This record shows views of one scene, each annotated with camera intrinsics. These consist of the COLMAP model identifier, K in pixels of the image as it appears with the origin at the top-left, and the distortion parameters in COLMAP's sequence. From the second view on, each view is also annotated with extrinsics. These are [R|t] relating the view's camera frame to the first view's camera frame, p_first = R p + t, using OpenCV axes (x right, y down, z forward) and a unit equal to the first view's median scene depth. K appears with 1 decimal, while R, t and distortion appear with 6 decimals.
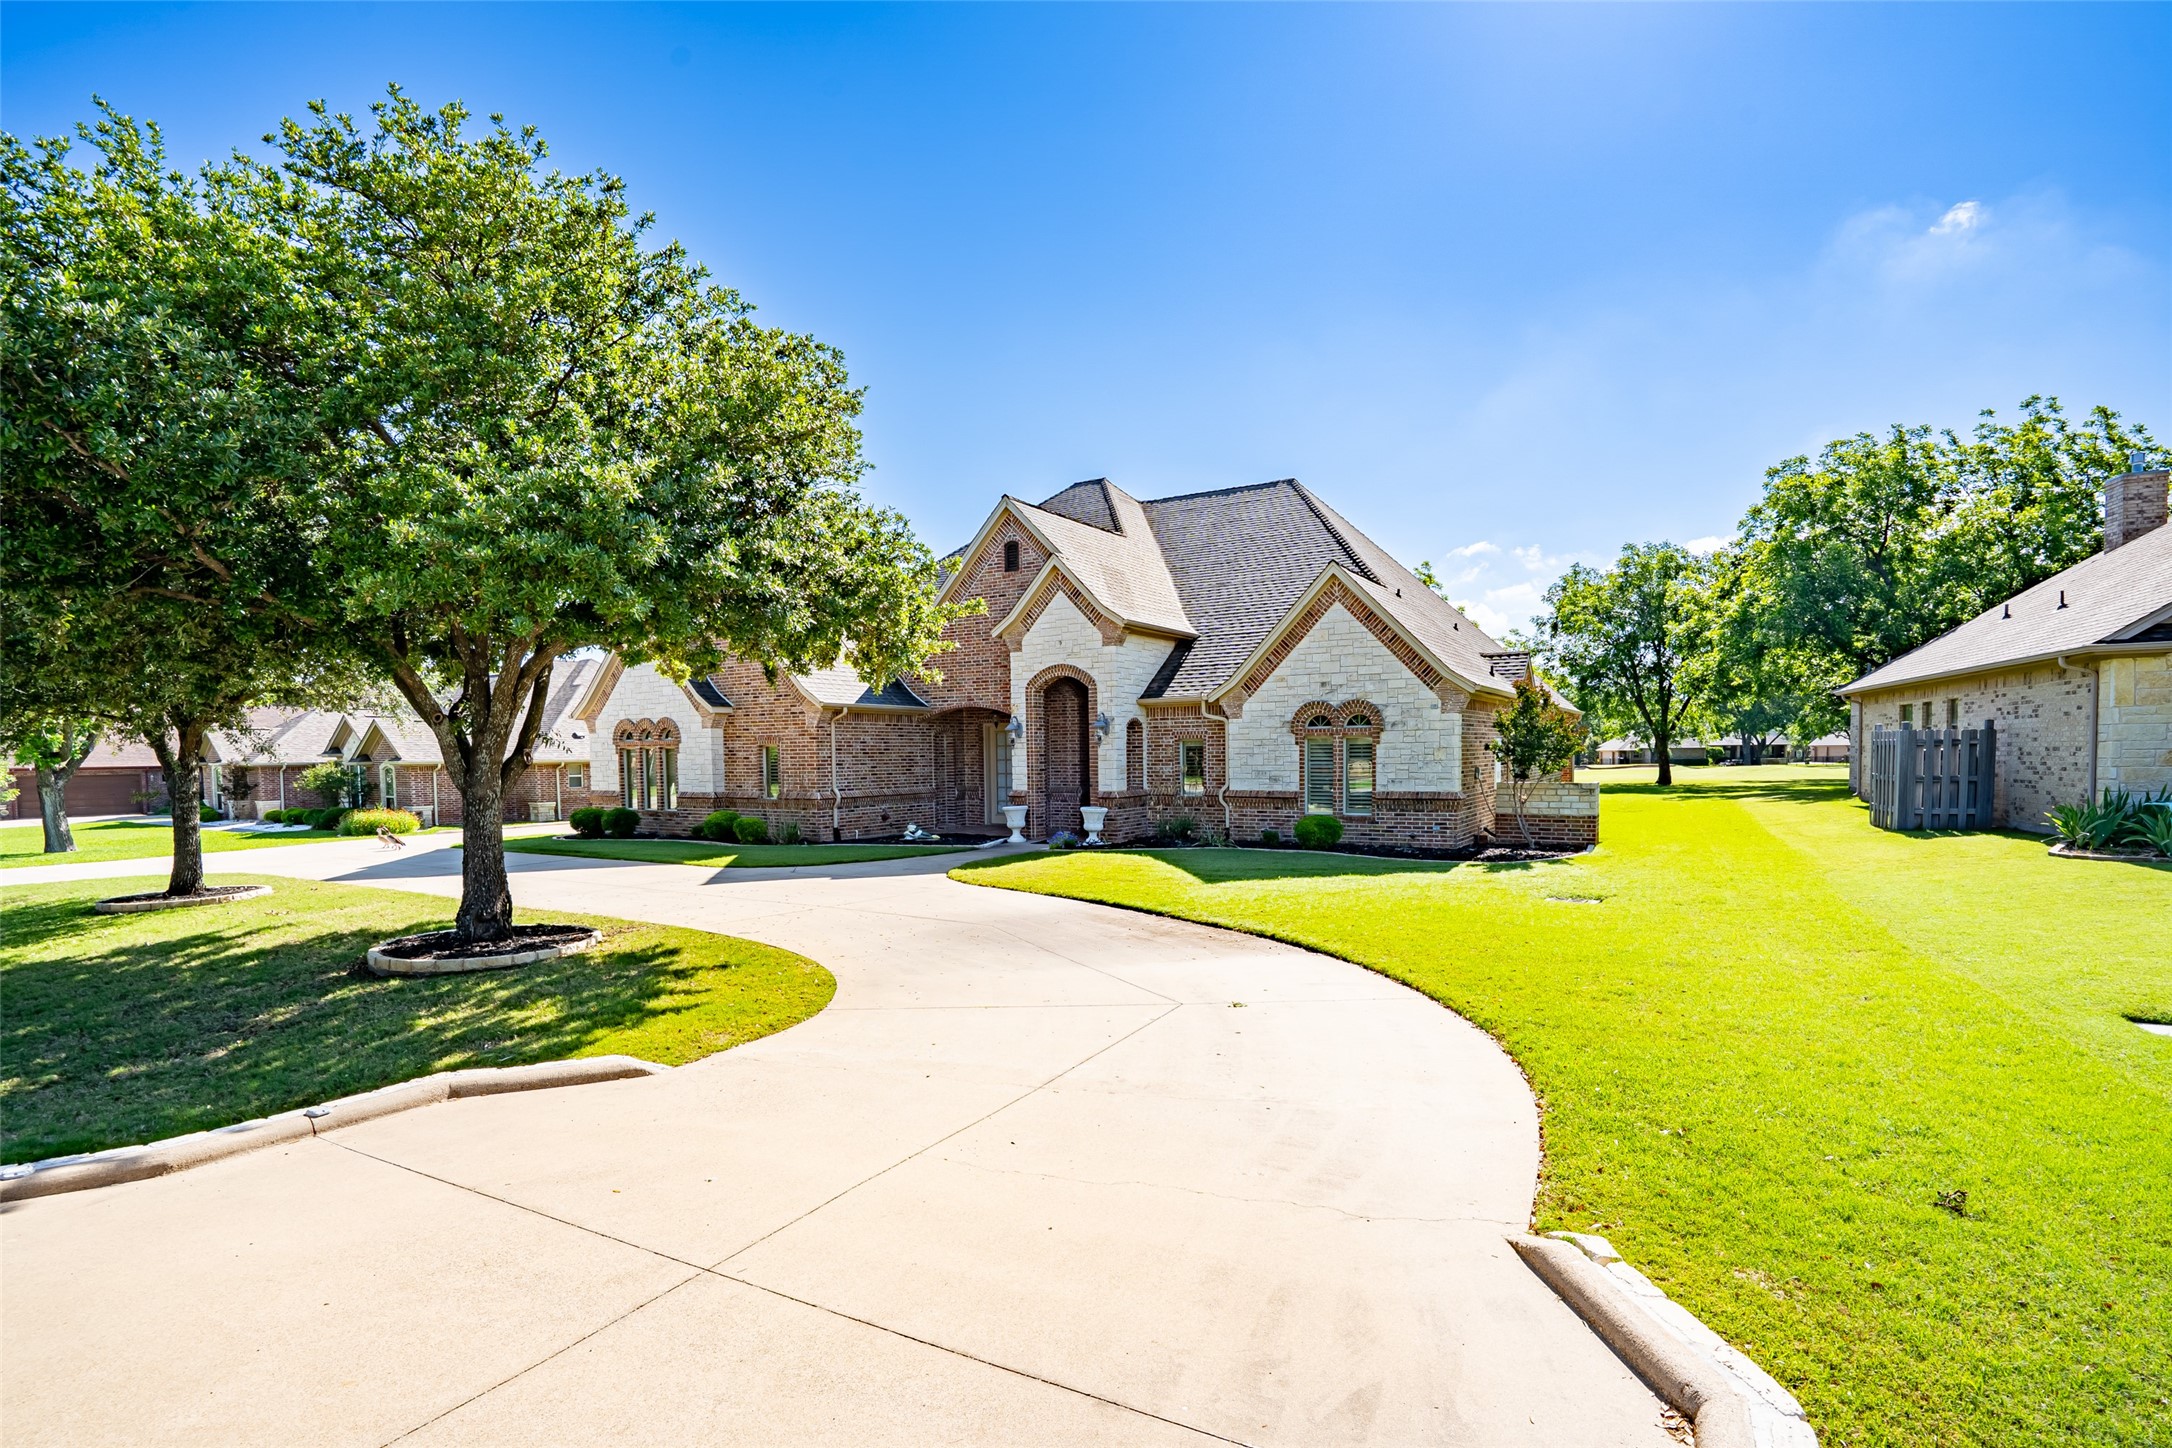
lens RADIAL K [[975.8, 0, 1084.1], [0, 975.8, 792.1], [0, 0, 1]] dist [0.032290, 0.000092]
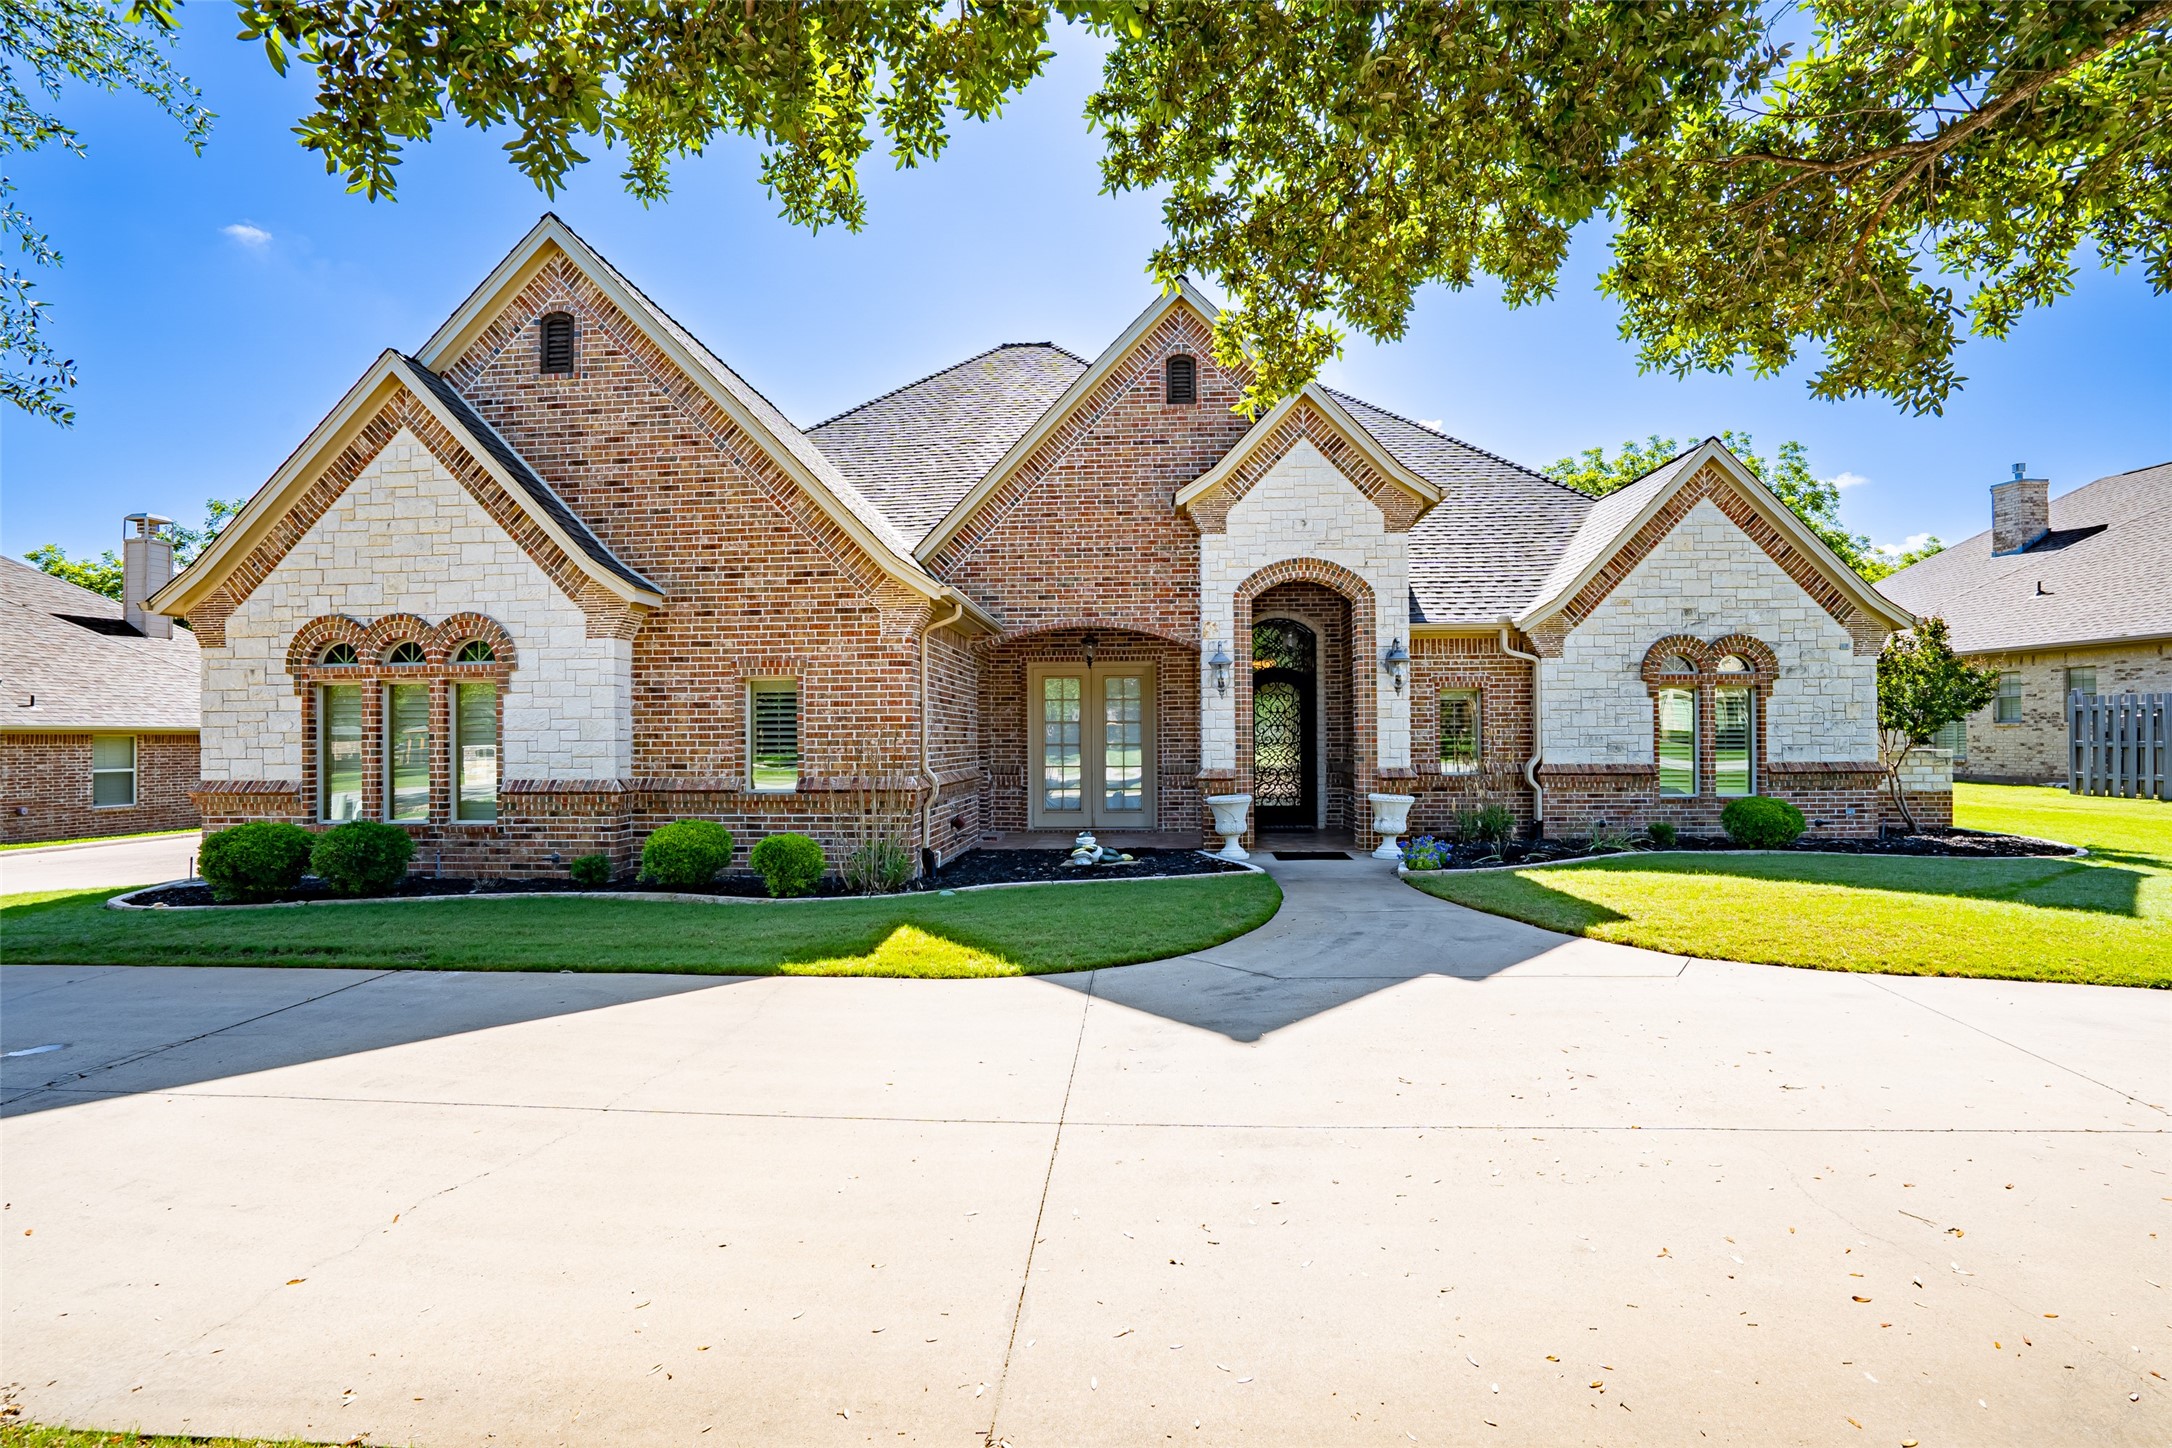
lens RADIAL K [[985.9, 0, 1086.0], [0, 985.9, 724.0], [0, 0, 1]] dist [-0.014089, 0.000081]
pose [[0.884421, 0.013434, 0.466497, -0.429520], [0.015328, 0.998210, -0.057805, 0.004307], [-0.466439, 0.058274, 0.882632, 0.538056]]
